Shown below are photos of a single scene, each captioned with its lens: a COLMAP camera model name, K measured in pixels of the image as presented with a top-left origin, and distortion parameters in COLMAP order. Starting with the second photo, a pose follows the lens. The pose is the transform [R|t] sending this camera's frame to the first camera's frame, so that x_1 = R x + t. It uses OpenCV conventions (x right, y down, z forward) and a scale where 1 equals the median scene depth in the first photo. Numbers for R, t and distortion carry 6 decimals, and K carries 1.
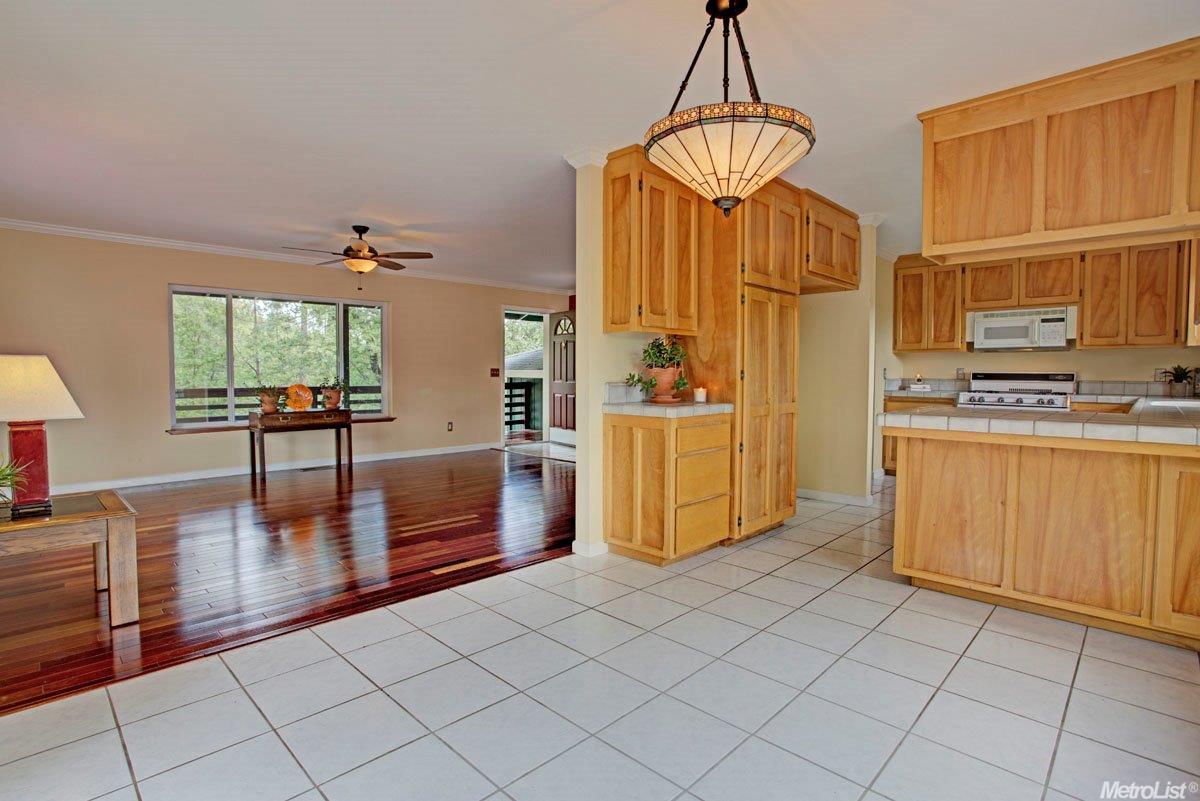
lens RADIAL K [[581.0, 0, 600.2], [0, 581.0, 396.9], [0, 0, 1]] dist [-0.026744, 0.002434]
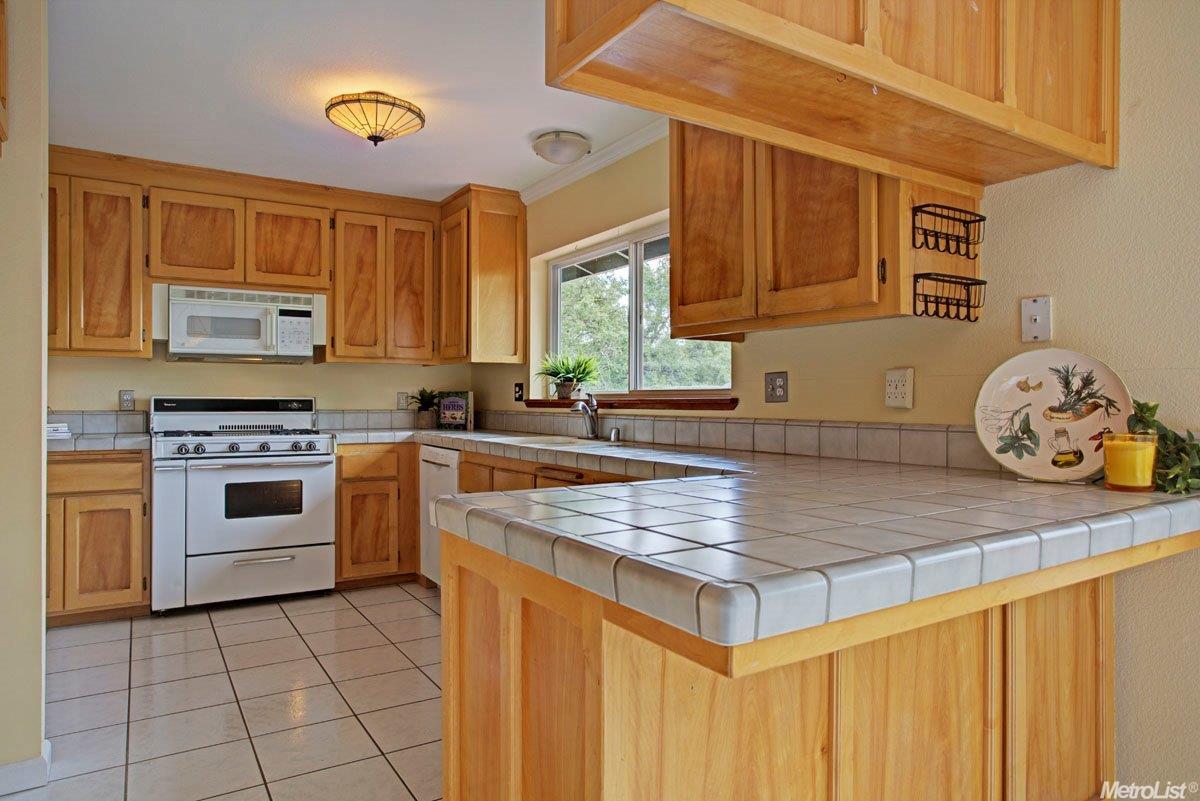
lens RADIAL K [[742.8, 0, 598.7], [0, 742.8, 397.0], [0, 0, 1]] dist [-0.019073, 0.000897]
pose [[0.247758, 0.000782, 0.968822, 0.099103], [0.040884, 0.999100, -0.011262, -0.021868], [-0.967959, 0.042400, 0.247503, 0.502688]]
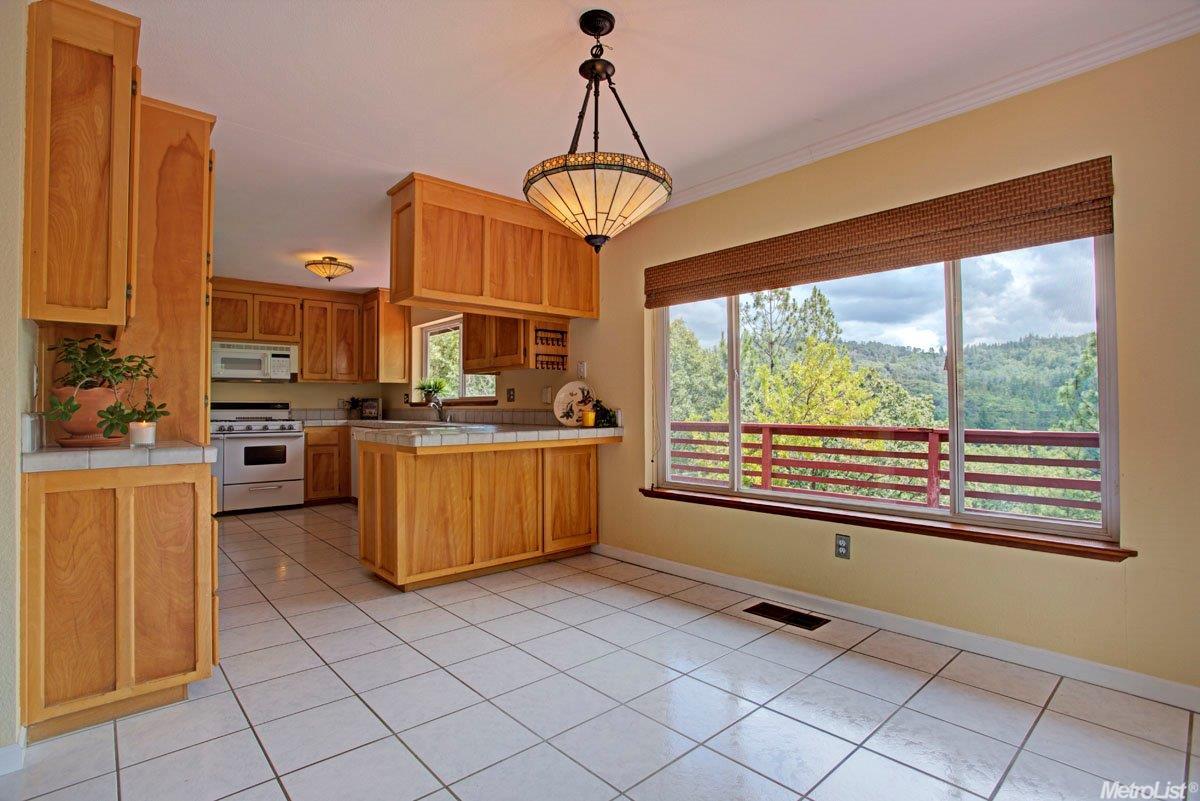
lens RADIAL K [[581.0, 0, 575.8], [0, 581.0, 397.3], [0, 0, 1]] dist [-0.026744, 0.002434]
pose [[0.116601, 0.011971, 0.993107, -0.289009], [0.045973, 0.998790, -0.017437, -0.004754], [-0.992114, 0.047689, 0.115910, 0.296871]]
